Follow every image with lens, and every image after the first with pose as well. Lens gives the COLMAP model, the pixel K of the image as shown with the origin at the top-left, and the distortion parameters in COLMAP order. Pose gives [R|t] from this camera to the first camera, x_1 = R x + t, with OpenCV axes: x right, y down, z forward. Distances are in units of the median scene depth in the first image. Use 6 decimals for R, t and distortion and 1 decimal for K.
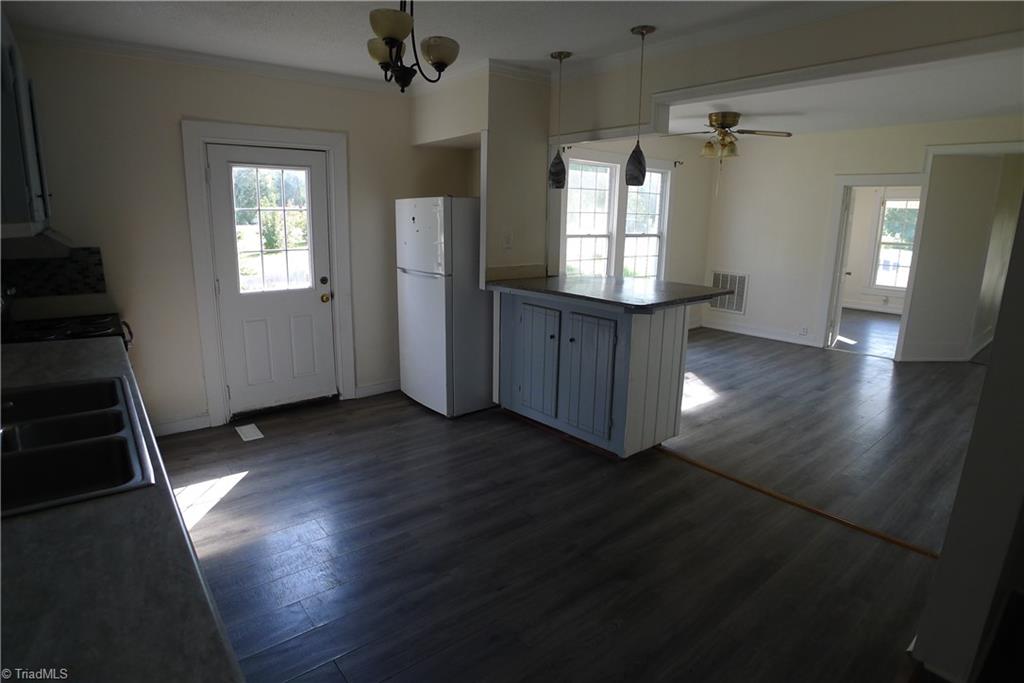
lens RADIAL K [[539.0, 0, 512.0], [0, 539.0, 341.5], [0, 0, 1]] dist [-0.104597, 0.033606]
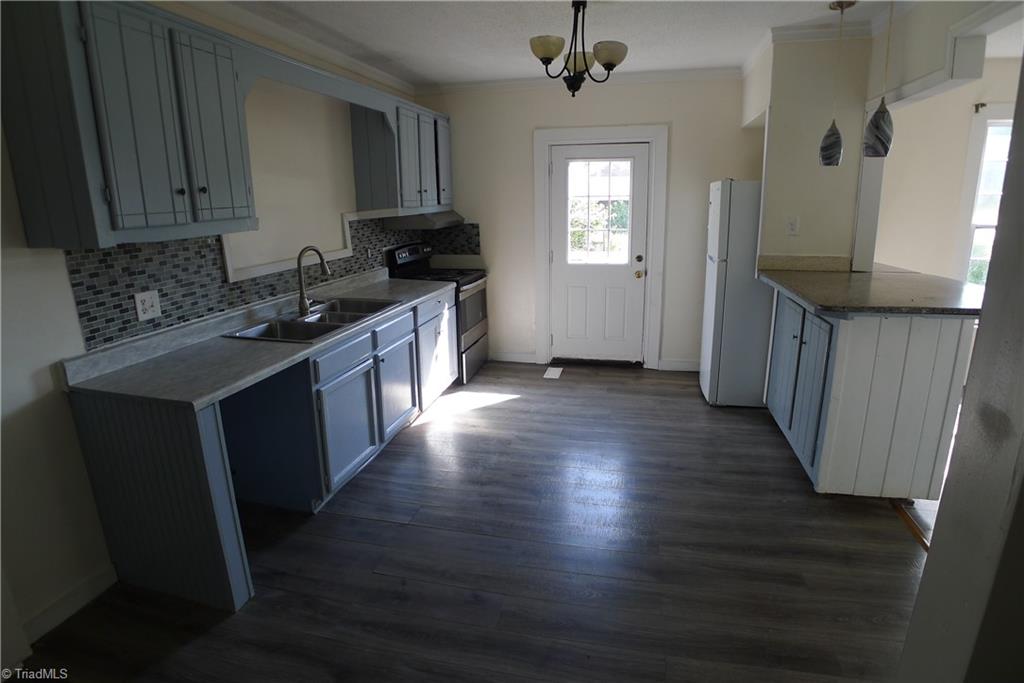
lens RADIAL K [[539.0, 0, 512.0], [0, 539.0, 341.5], [0, 0, 1]] dist [-0.104597, 0.033606]
pose [[0.610991, 0.171684, -0.772796, 0.425439], [-0.151326, 0.983528, 0.098858, -0.014738], [0.777039, 0.056543, 0.626907, 0.100752]]
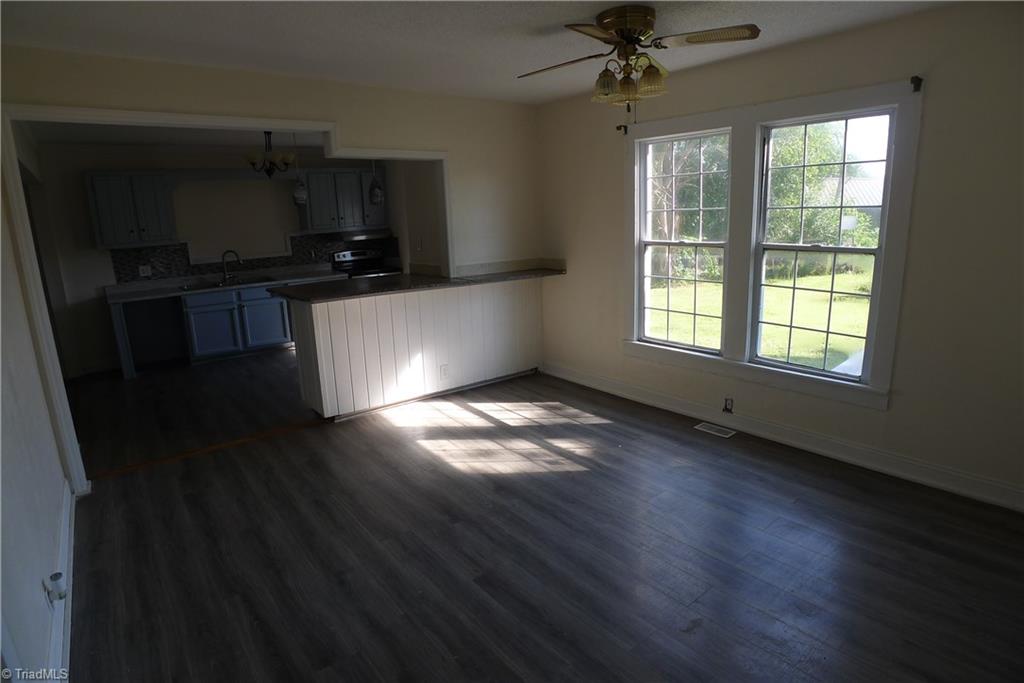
lens RADIAL K [[539.0, 0, 512.0], [0, 539.0, 341.5], [0, 0, 1]] dist [-0.104597, 0.033606]
pose [[-0.007616, 0.215257, -0.976528, 1.312989], [-0.194304, 0.957625, 0.212605, -0.286709], [0.980912, 0.191362, 0.034532, 1.253811]]
